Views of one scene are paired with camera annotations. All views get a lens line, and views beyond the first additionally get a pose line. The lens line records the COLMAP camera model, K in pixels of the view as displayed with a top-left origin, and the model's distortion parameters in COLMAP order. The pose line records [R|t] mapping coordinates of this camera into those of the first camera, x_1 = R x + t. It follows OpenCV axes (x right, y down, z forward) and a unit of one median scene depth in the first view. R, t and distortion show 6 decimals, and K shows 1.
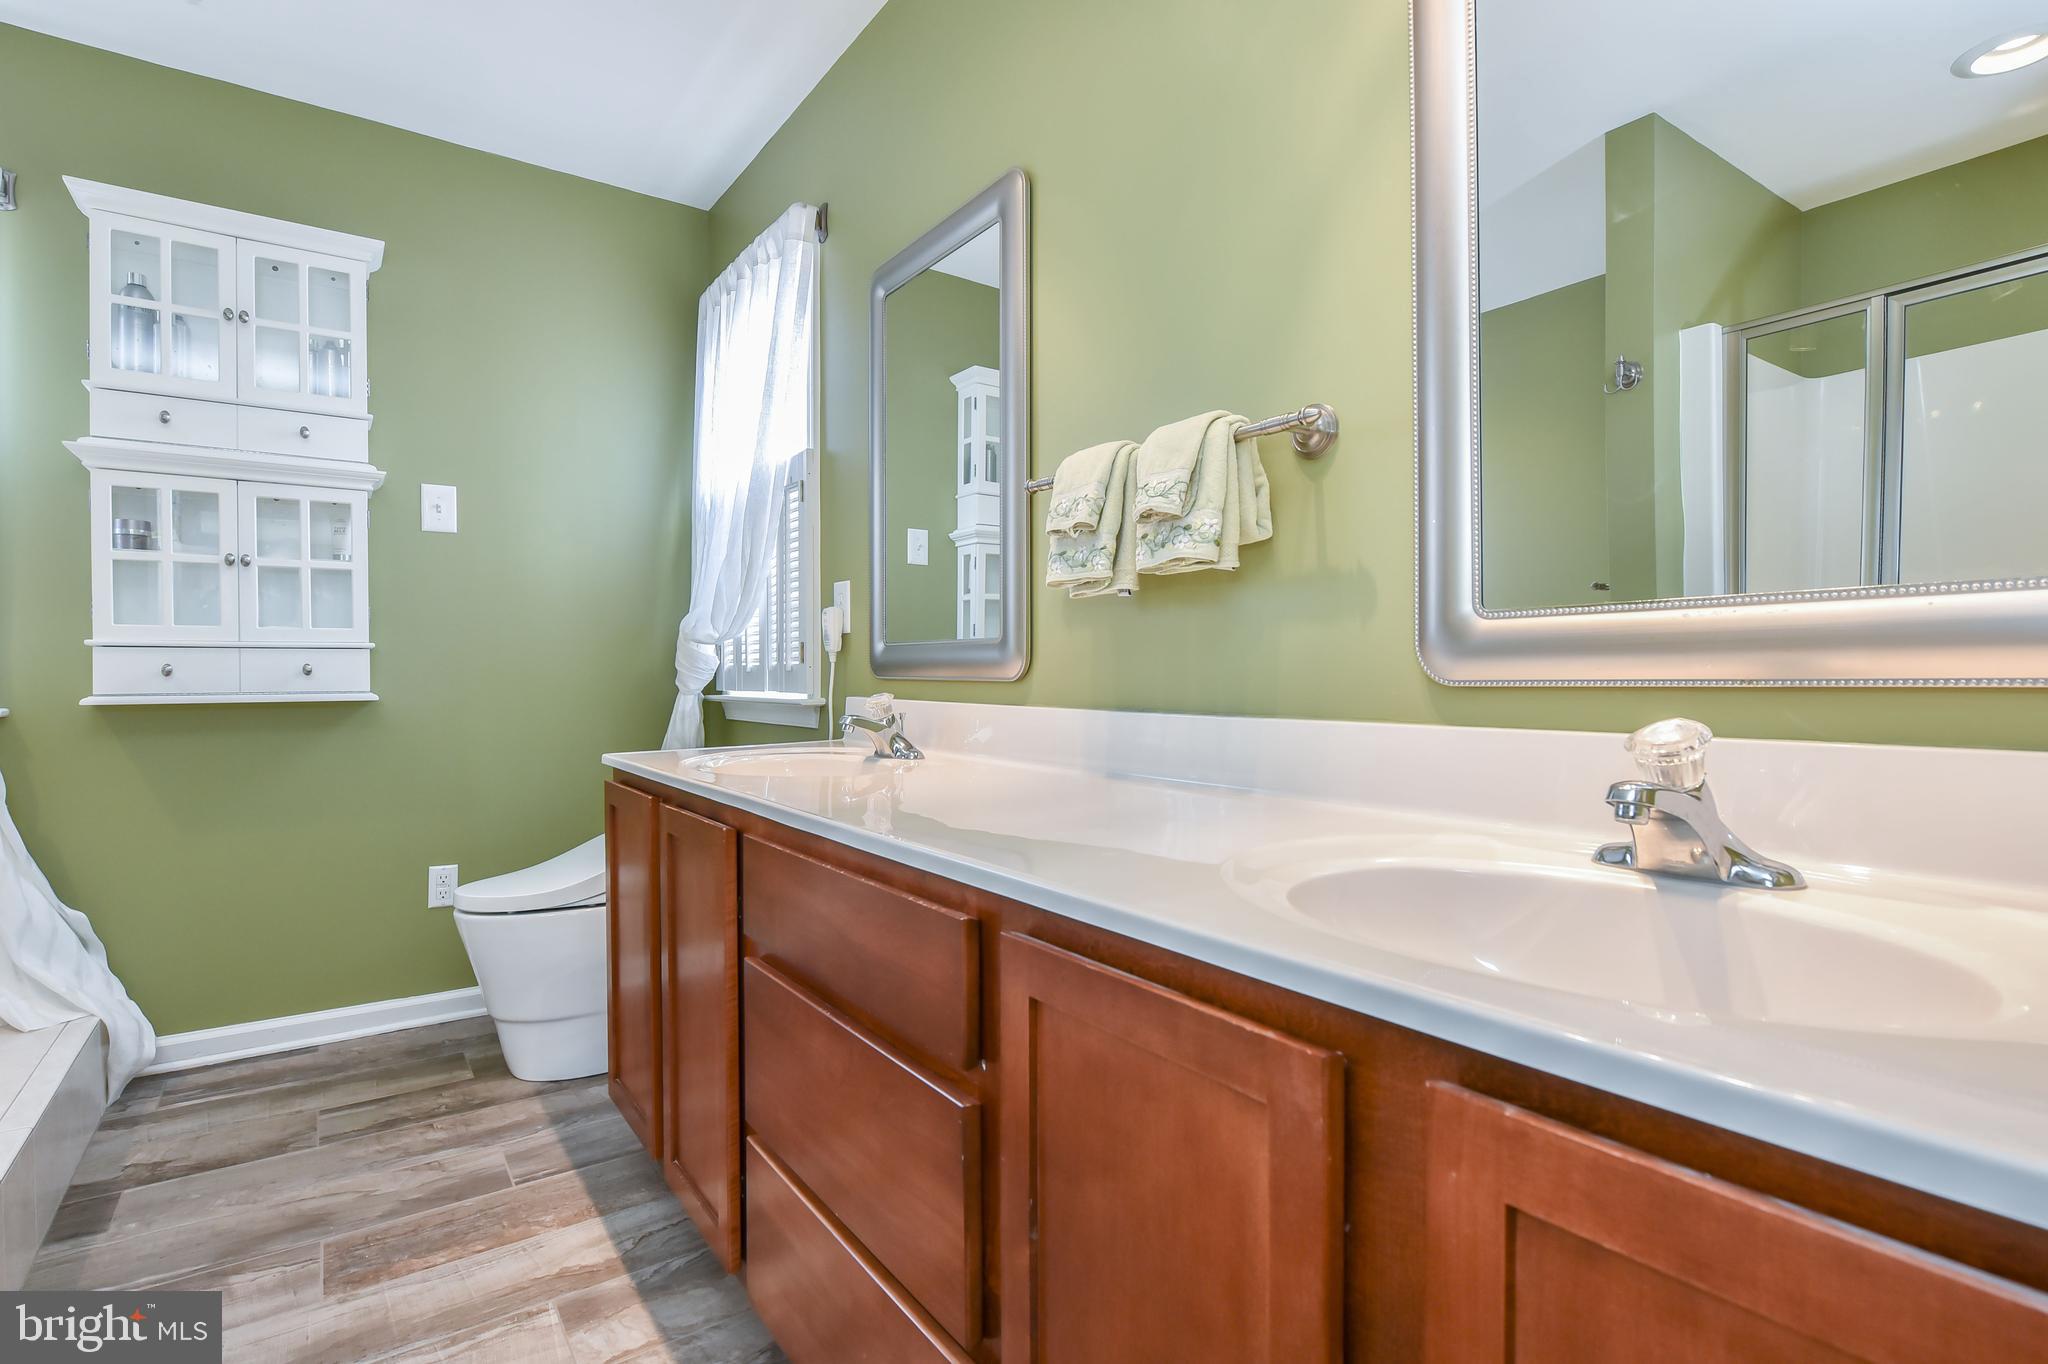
lens RADIAL K [[1035.7, 0, 1017.3], [0, 1035.7, 689.1], [0, 0, 1]] dist [-0.001419, -0.000473]
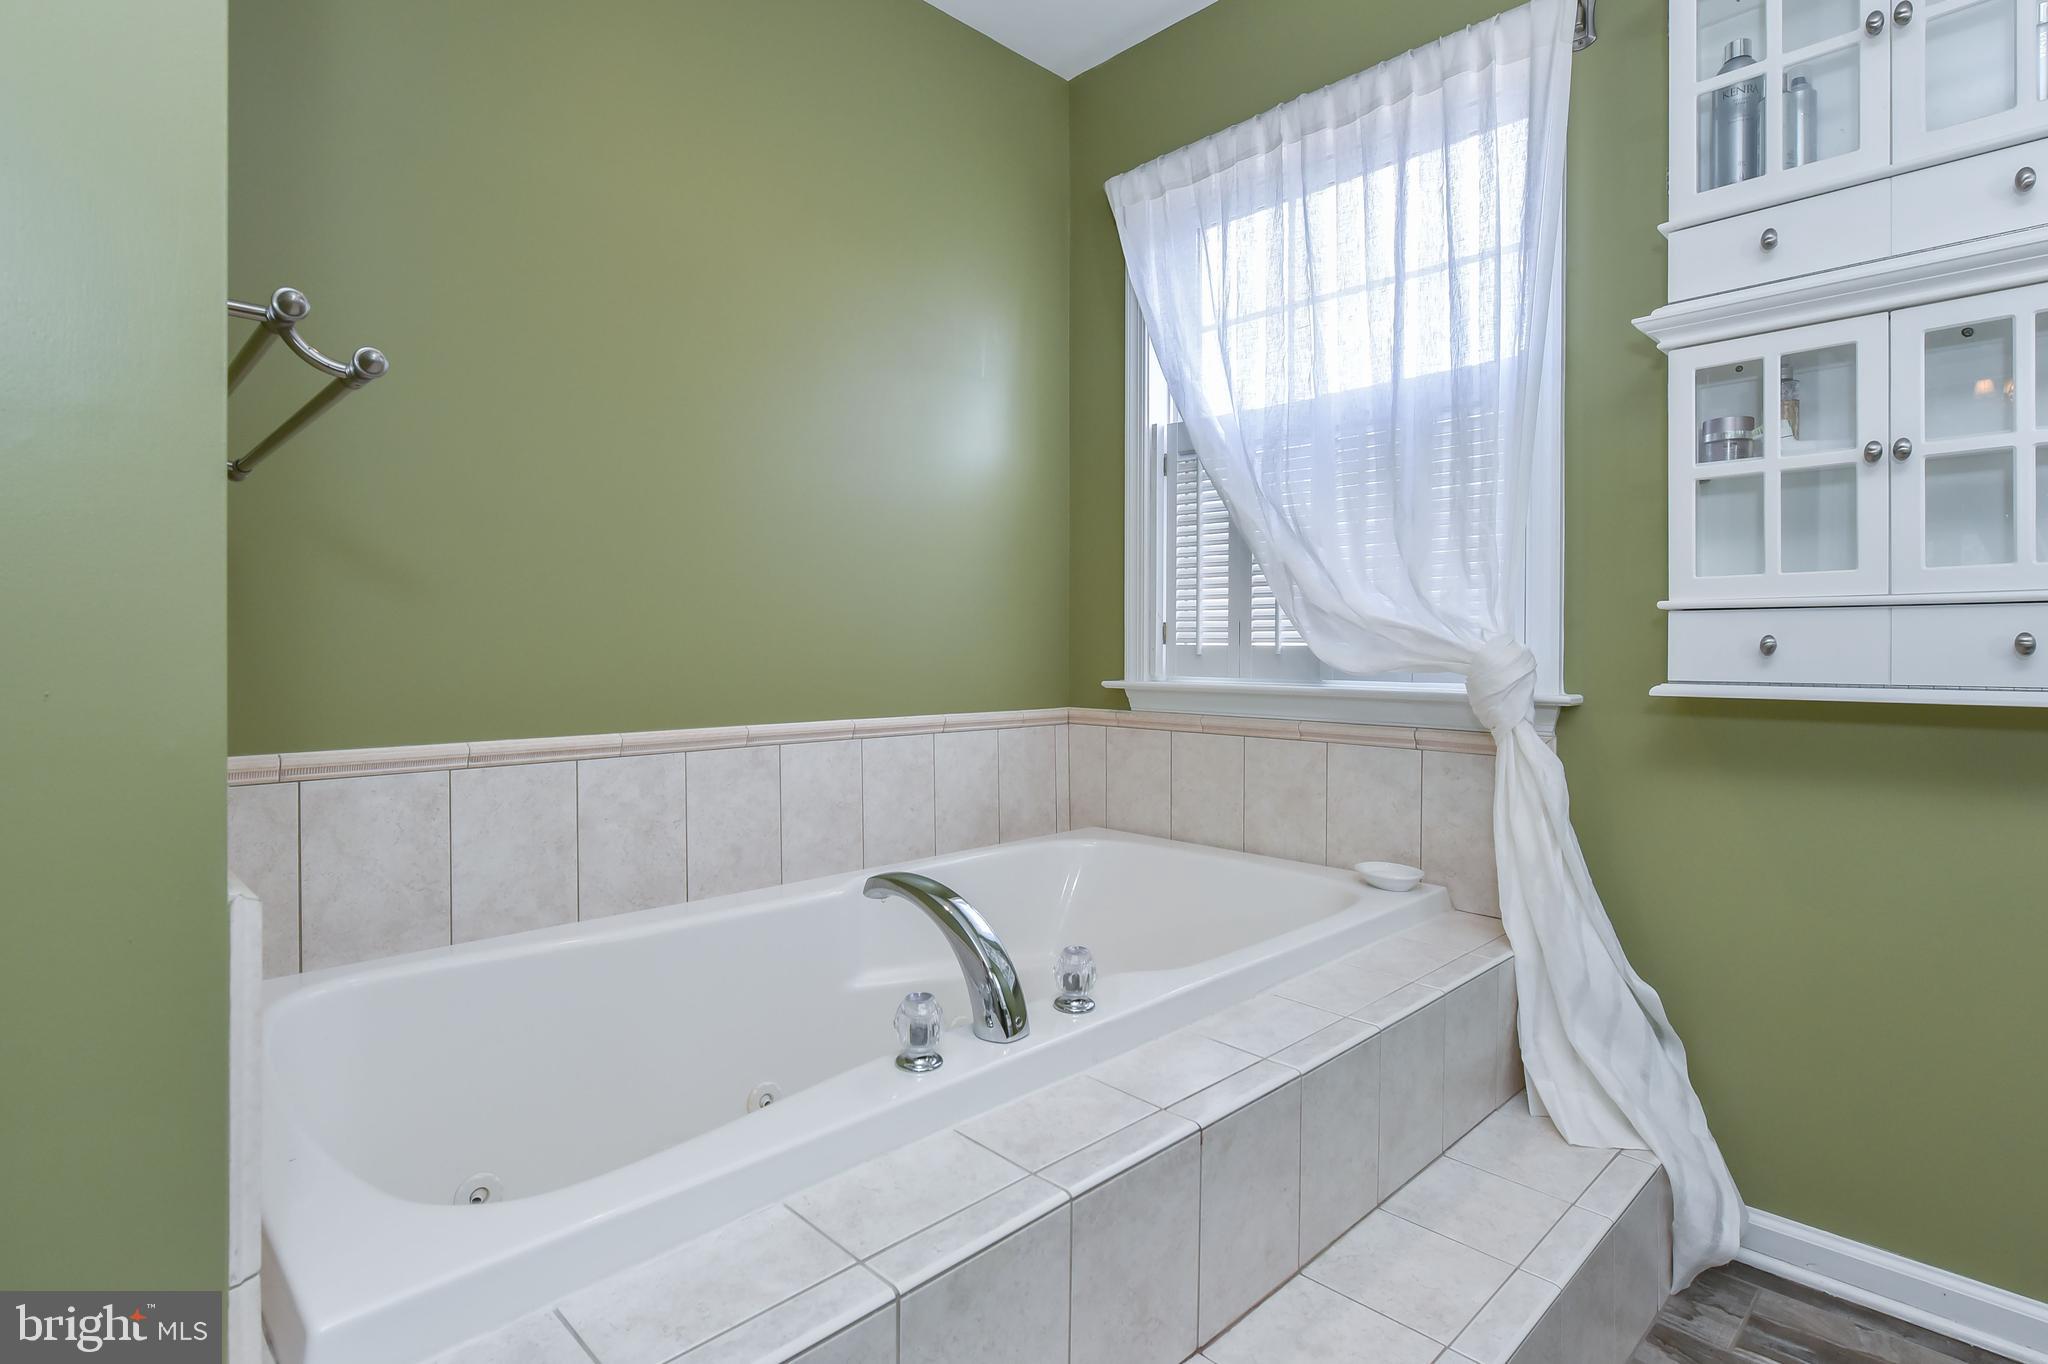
lens RADIAL K [[1035.6, 0, 1022.3], [0, 1035.6, 645.5], [0, 0, 1]] dist [-0.002541, -0.001100]
pose [[0.159666, 0.014910, -0.987058, -0.275931], [-0.003126, 0.999889, 0.014599, -0.025730], [0.987166, 0.000754, 0.159695, 0.452630]]
